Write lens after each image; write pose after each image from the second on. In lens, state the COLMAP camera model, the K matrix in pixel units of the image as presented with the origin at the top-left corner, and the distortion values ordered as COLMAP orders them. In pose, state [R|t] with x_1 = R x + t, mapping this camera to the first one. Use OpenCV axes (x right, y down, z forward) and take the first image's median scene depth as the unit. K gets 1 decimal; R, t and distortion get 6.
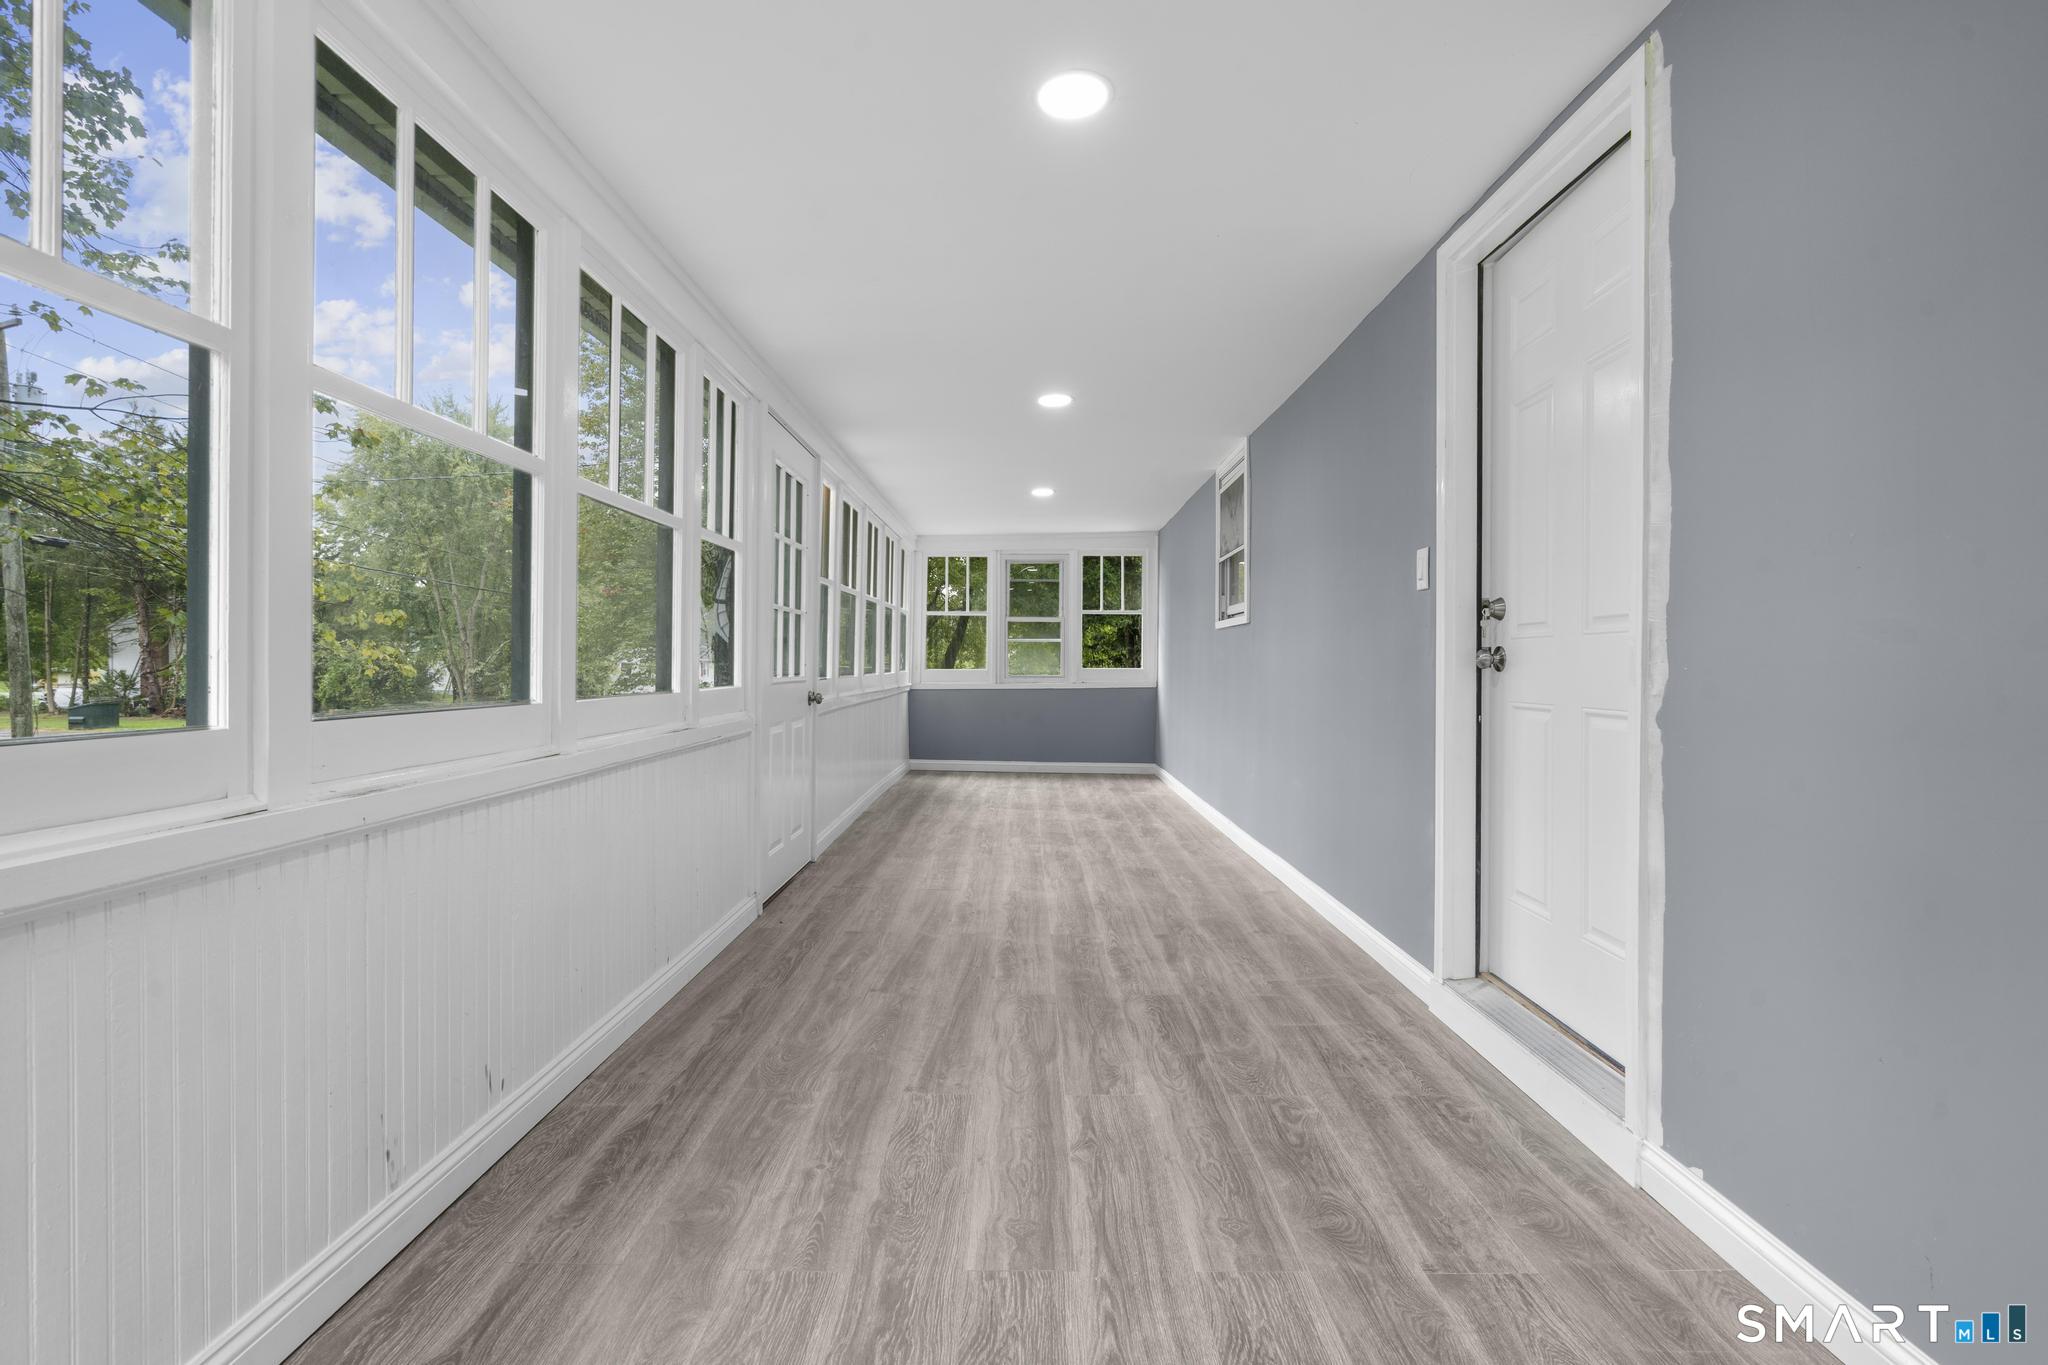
lens RADIAL K [[930.8, 0, 1026.5], [0, 930.8, 677.7], [0, 0, 1]] dist [-0.001635, 0.001059]
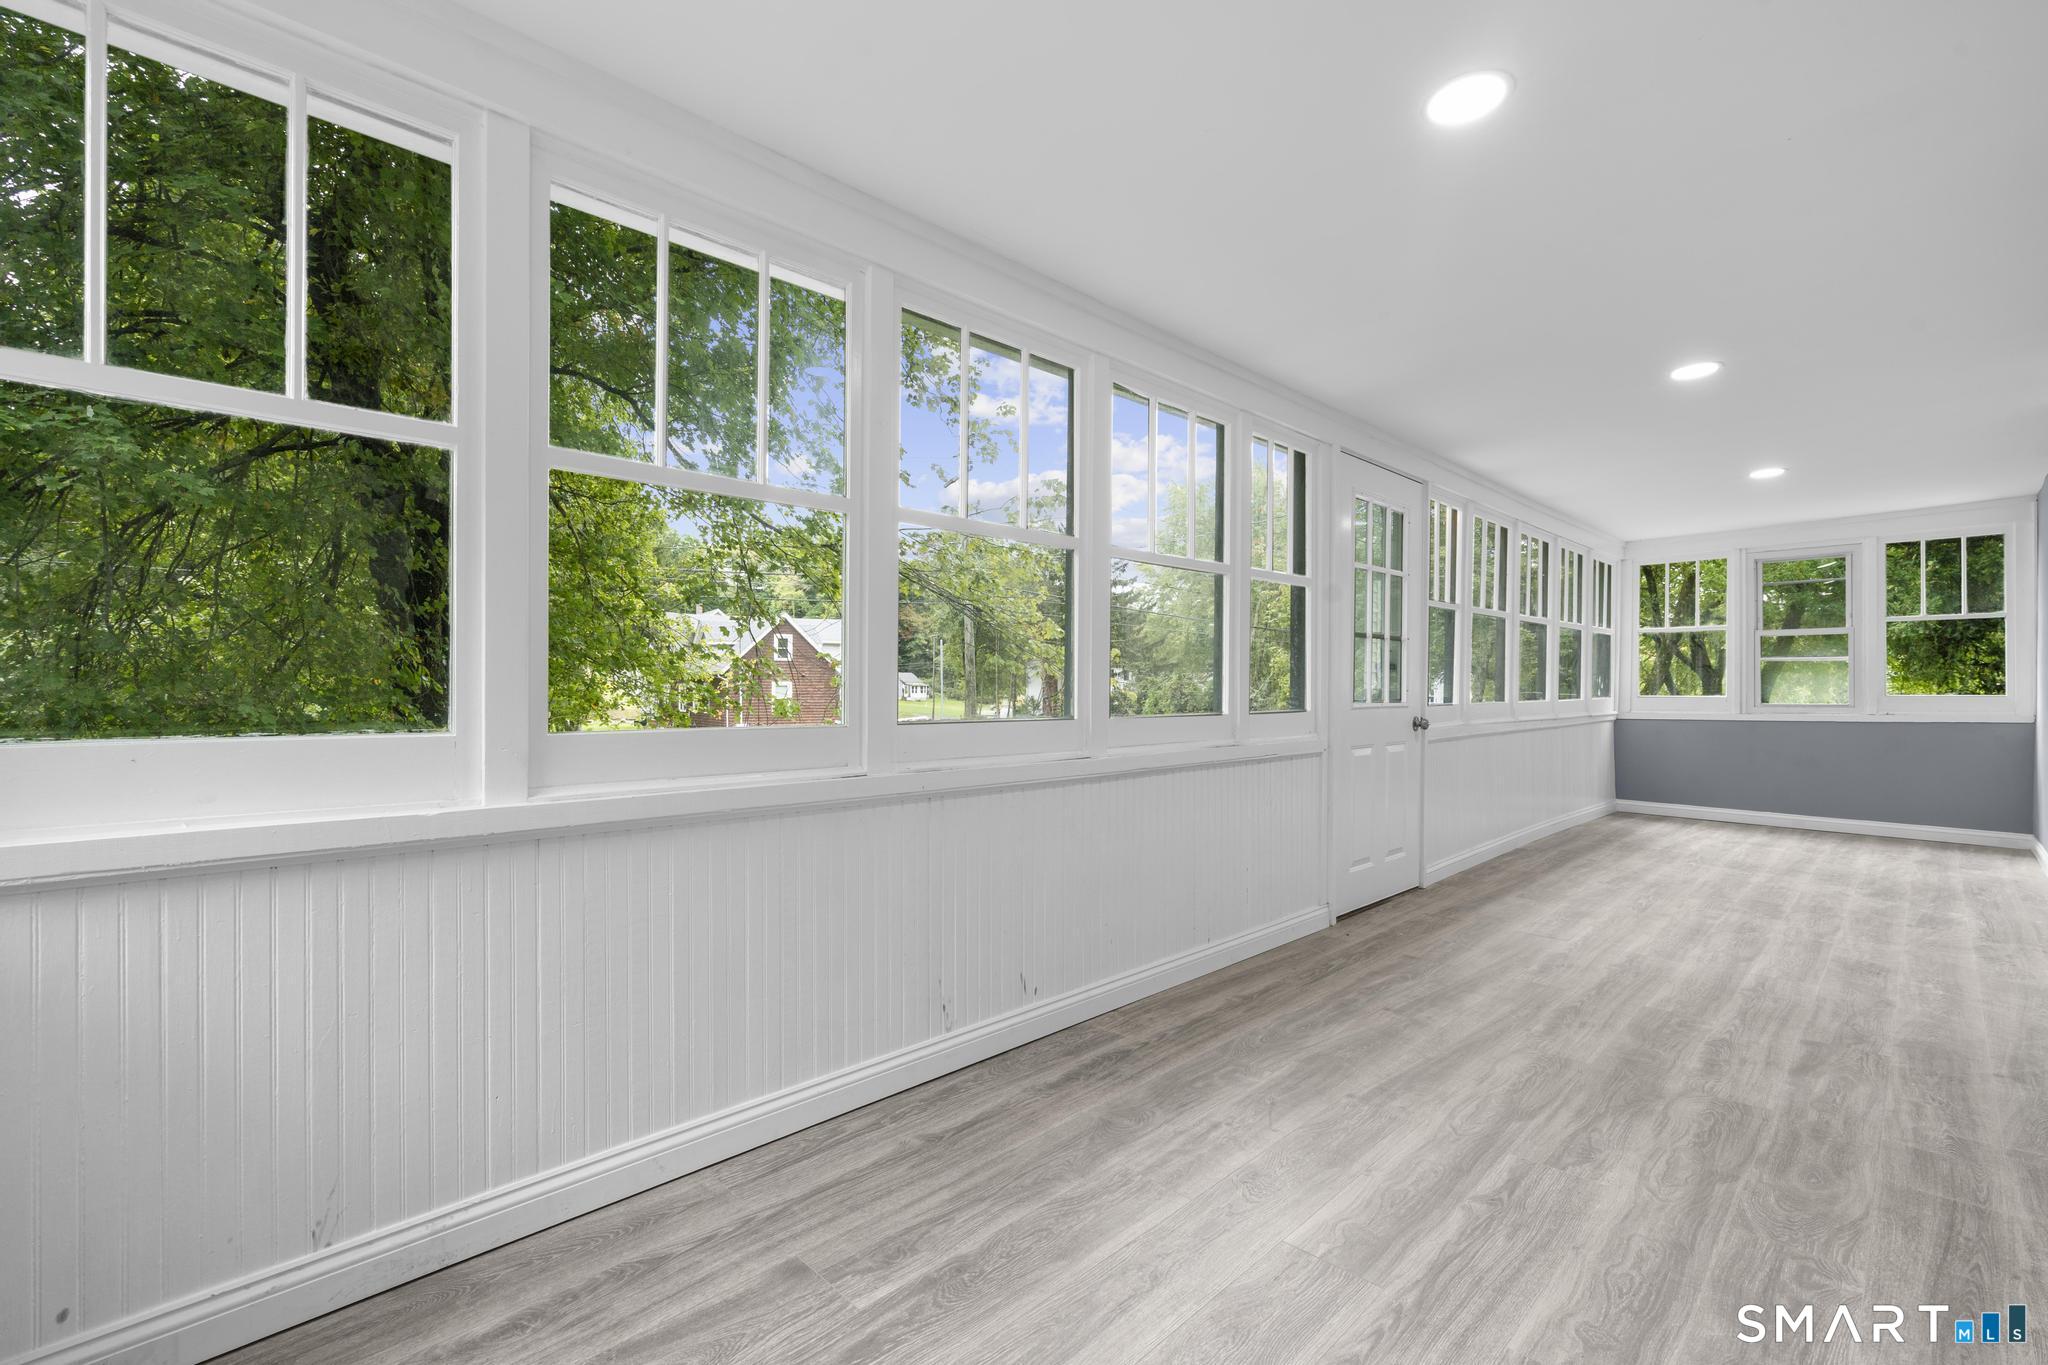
lens RADIAL K [[917.0, 0, 1026.5], [0, 917.0, 688.8], [0, 0, 1]] dist [-0.009098, 0.005159]
pose [[0.705927, -0.003990, -0.708274, 0.271805], [-0.008033, 0.999875, -0.013639, 0.001942], [0.708239, 0.015318, 0.705806, 0.008648]]
